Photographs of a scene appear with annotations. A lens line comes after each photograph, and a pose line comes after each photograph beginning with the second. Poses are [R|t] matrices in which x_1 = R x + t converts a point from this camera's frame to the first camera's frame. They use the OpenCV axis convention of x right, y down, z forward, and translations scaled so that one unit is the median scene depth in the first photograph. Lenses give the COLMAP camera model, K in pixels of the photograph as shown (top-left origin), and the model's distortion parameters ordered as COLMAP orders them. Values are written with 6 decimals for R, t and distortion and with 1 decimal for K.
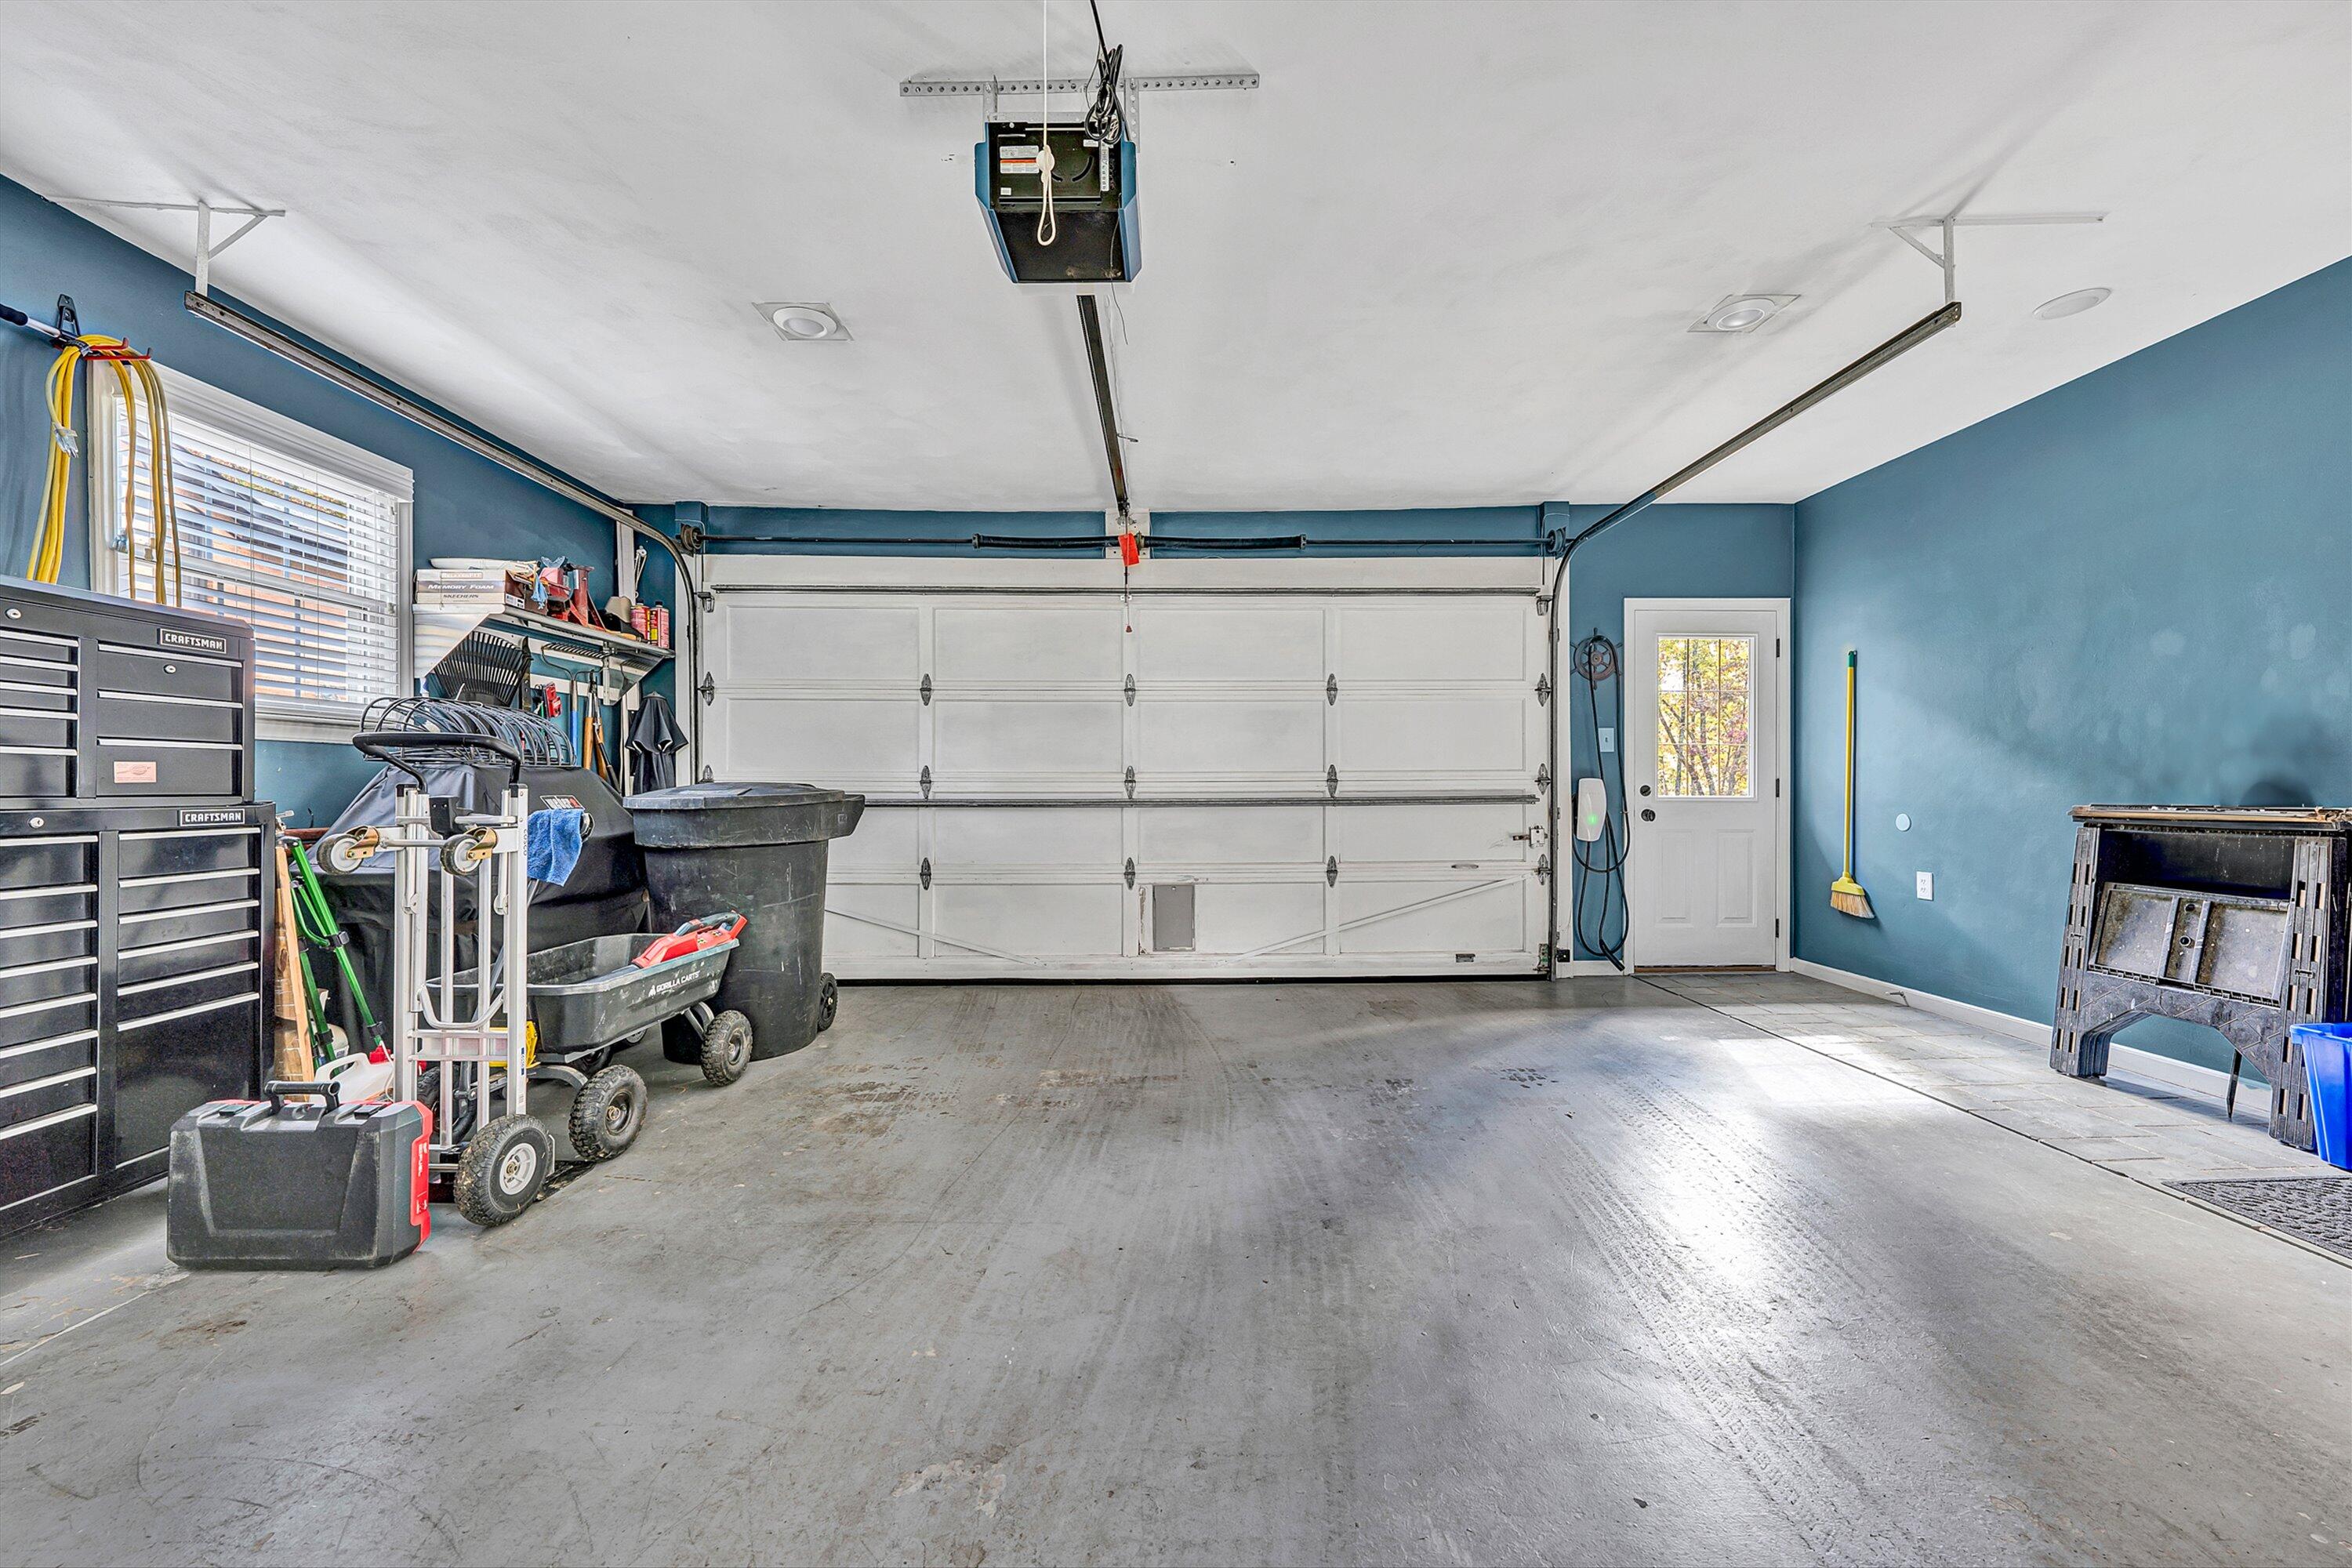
lens RADIAL K [[854.1, 0, 1183.6], [0, 854.1, 778.9], [0, 0, 1]] dist [0.001870, -0.000130]
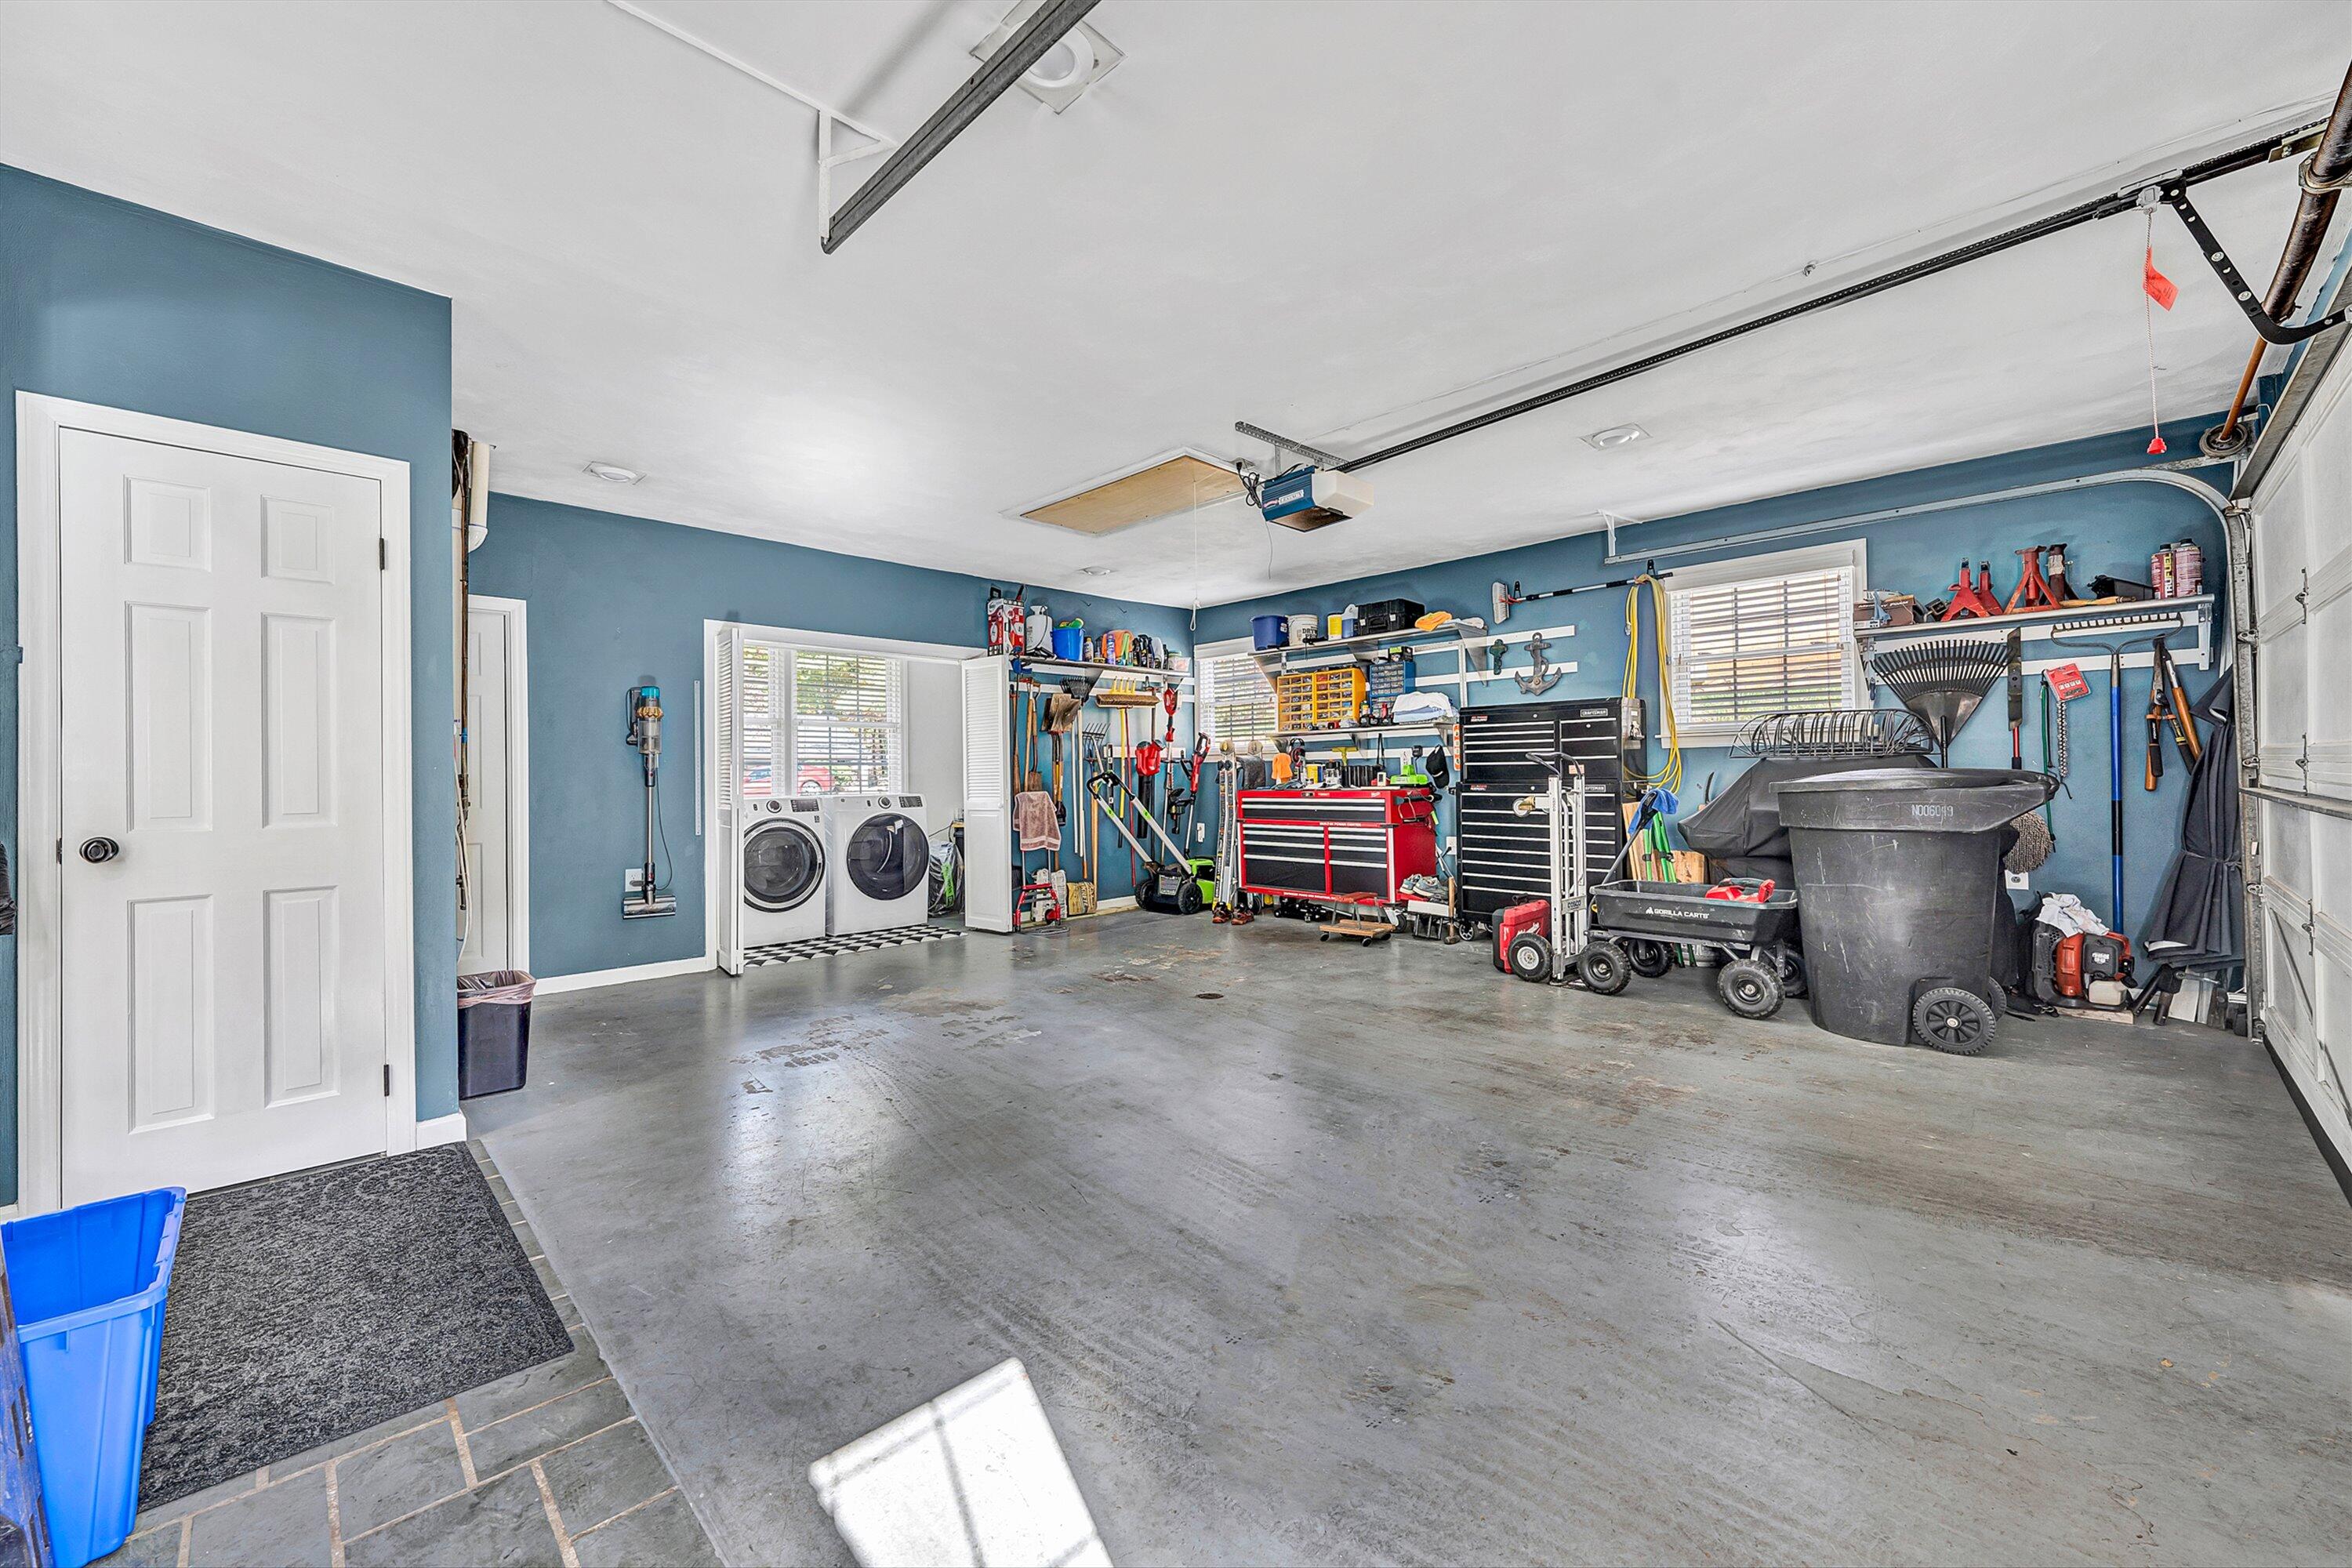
lens RADIAL K [[909.0, 0, 1176.0], [0, 909.0, 784.0], [0, 0, 1]] dist [0.002783, 0.000520]
pose [[-0.720567, 0.005204, -0.693366, 1.050094], [0.010227, 0.999943, -0.003123, 0.025448], [0.693310, -0.009342, -0.720579, 1.550892]]
